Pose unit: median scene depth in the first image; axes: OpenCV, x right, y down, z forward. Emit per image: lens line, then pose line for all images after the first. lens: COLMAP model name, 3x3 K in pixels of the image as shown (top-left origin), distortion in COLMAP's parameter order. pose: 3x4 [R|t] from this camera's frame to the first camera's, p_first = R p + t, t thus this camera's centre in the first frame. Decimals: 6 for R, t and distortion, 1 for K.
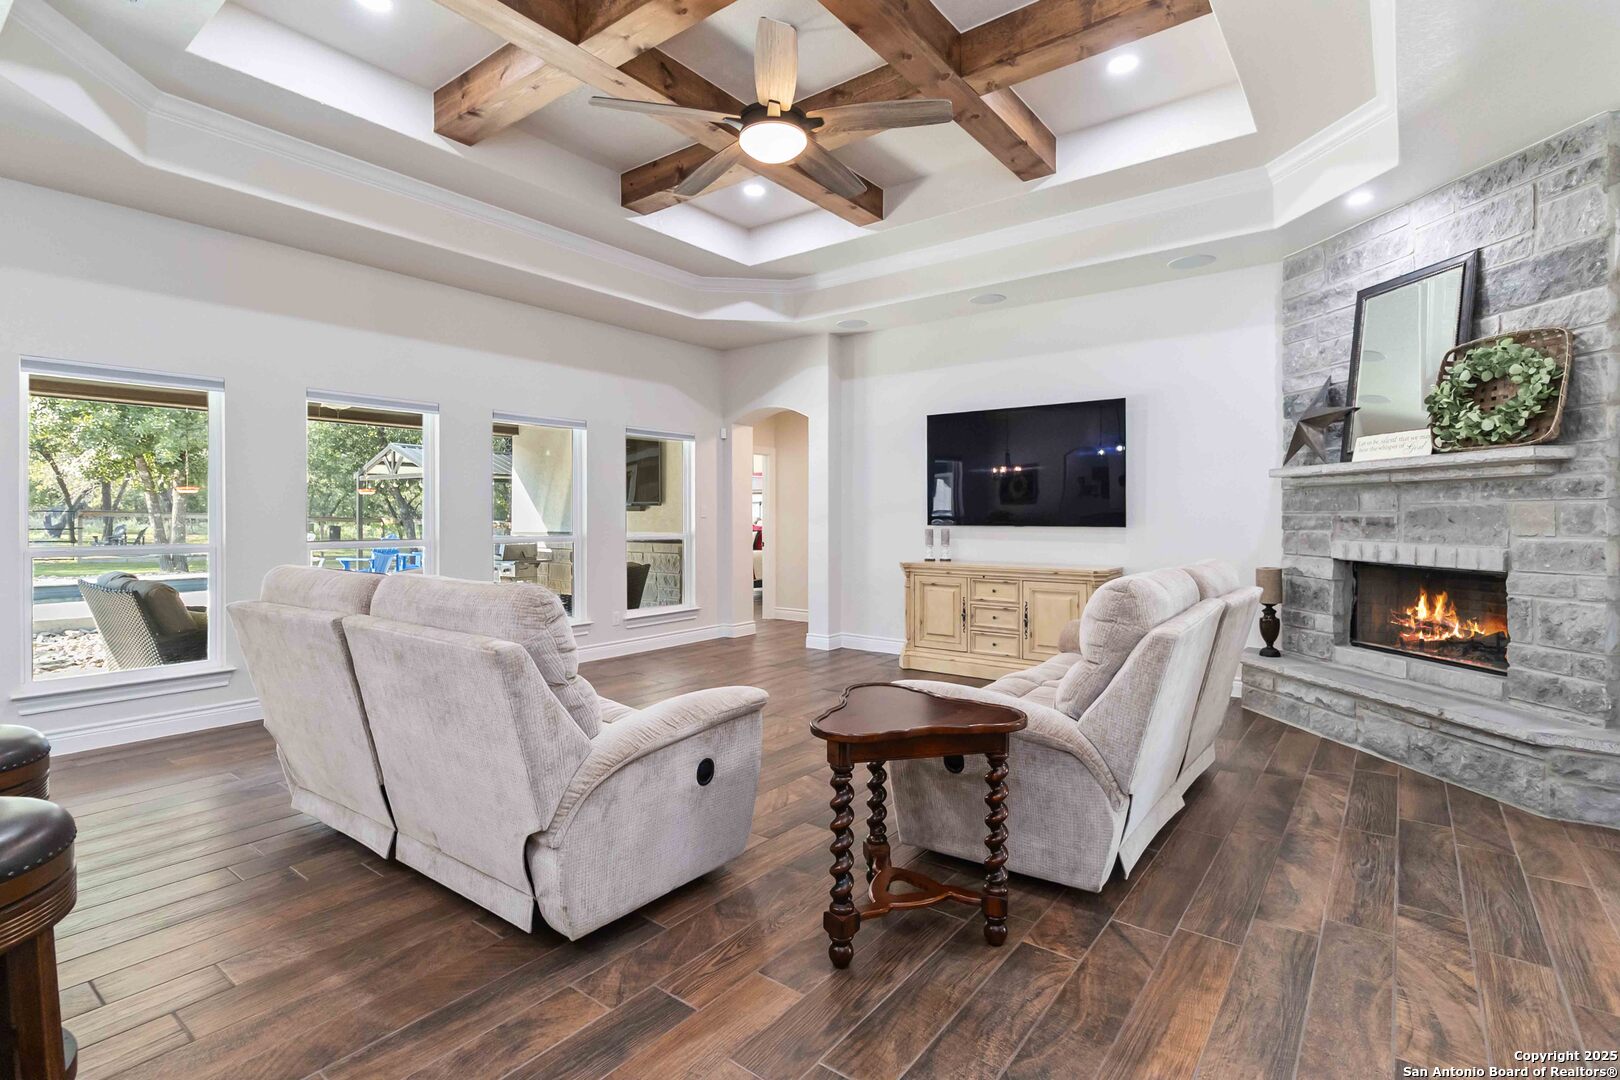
lens RADIAL K [[762.9, 0, 818.2], [0, 762.9, 515.2], [0, 0, 1]] dist [0.005270, -0.000284]
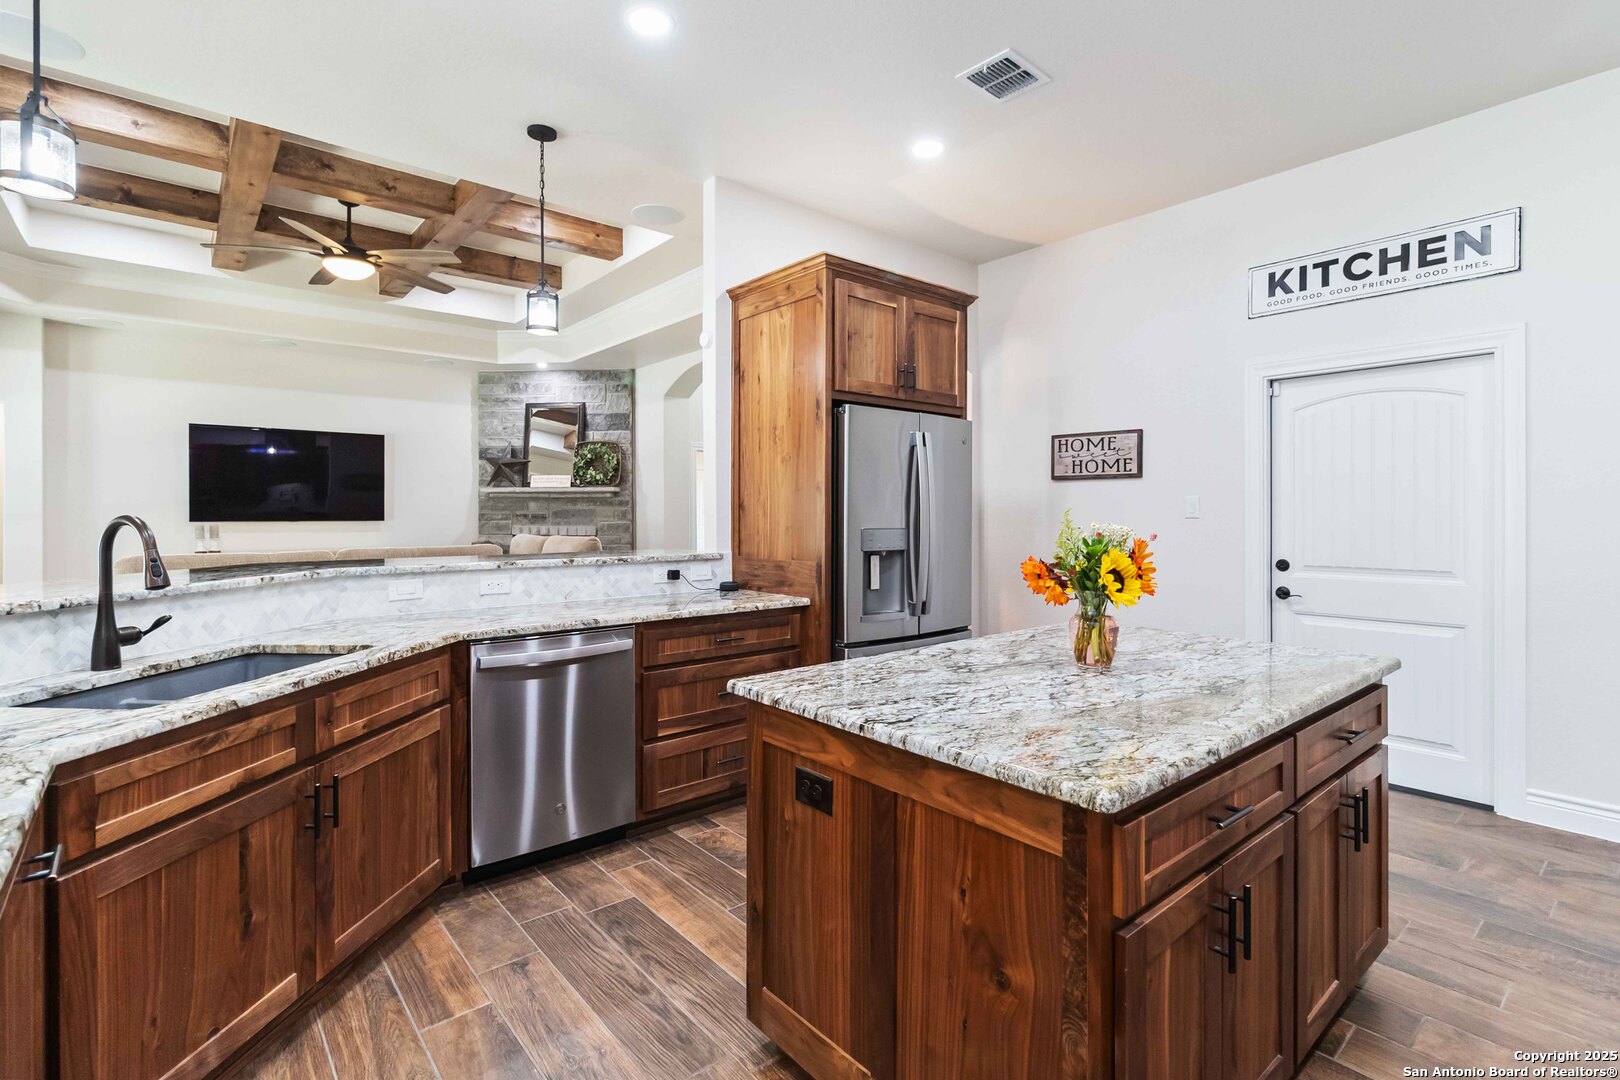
lens RADIAL K [[762.9, 0, 818.2], [0, 762.9, 515.2], [0, 0, 1]] dist [0.005270, -0.000284]
pose [[0.210175, -0.002667, 0.977660, -1.129252], [0.002343, 0.999995, 0.002225, 0.003030], [-0.977661, 0.001823, 0.210180, -0.188244]]
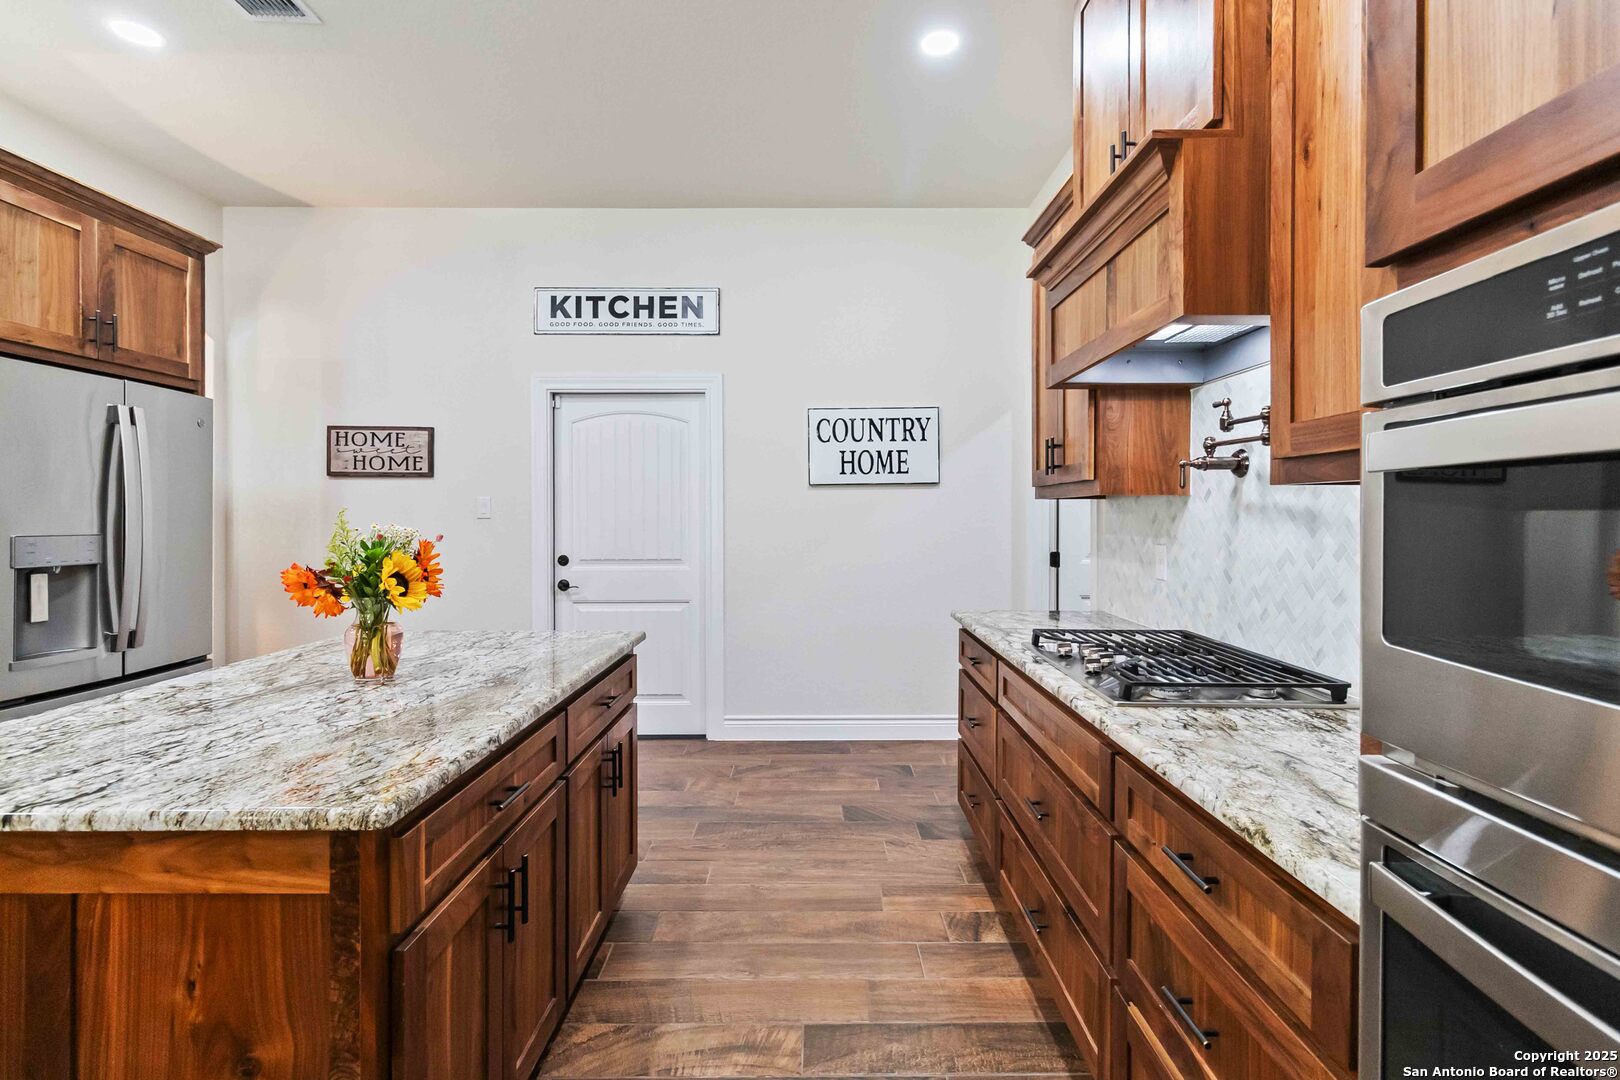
lens RADIAL K [[762.9, 0, 818.2], [0, 762.9, 515.2], [0, 0, 1]] dist [0.005270, -0.000284]
pose [[-0.608488, -0.001471, 0.793562, -1.135363], [0.001804, 0.999993, 0.003237, 0.003103], [-0.793561, 0.003401, -0.608481, -0.190457]]
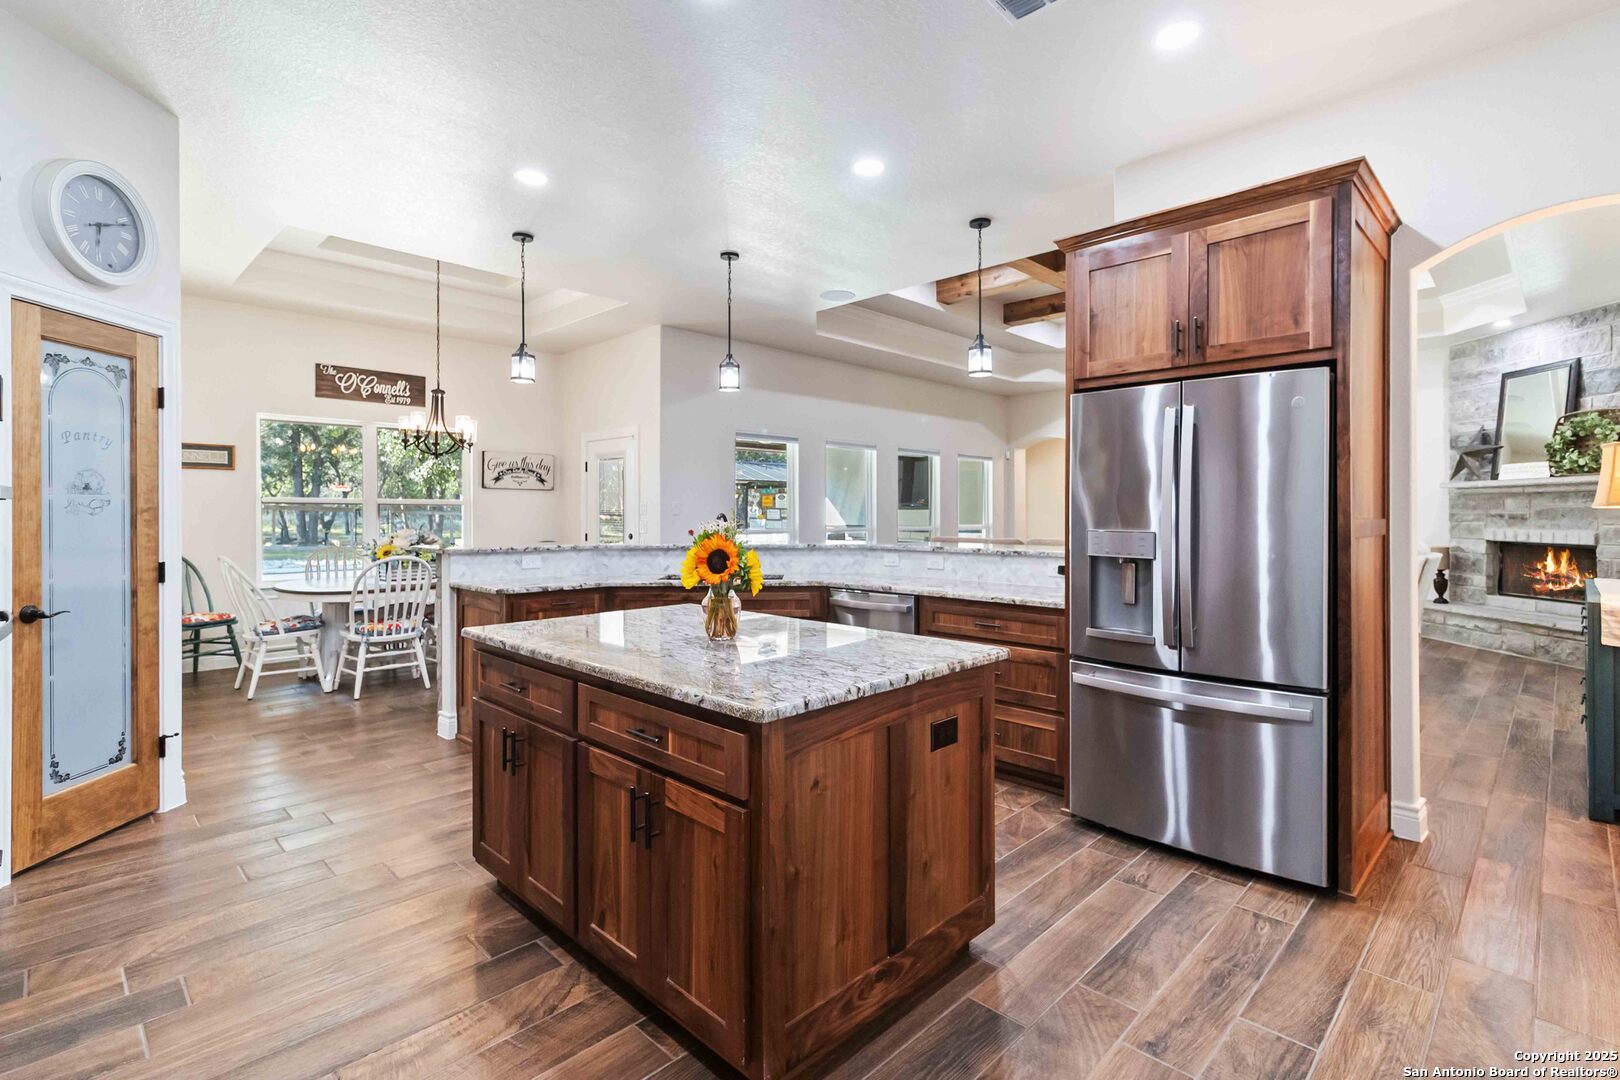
lens RADIAL K [[756.5, 0, 812.6], [0, 756.5, 511.1], [0, 0, 1]] dist [0.001896, -0.000076]
pose [[0.991526, 0.000119, -0.129911, -0.529701], [-0.000564, 0.999994, -0.003383, 0.003182], [0.129910, 0.003427, 0.991520, -0.773077]]
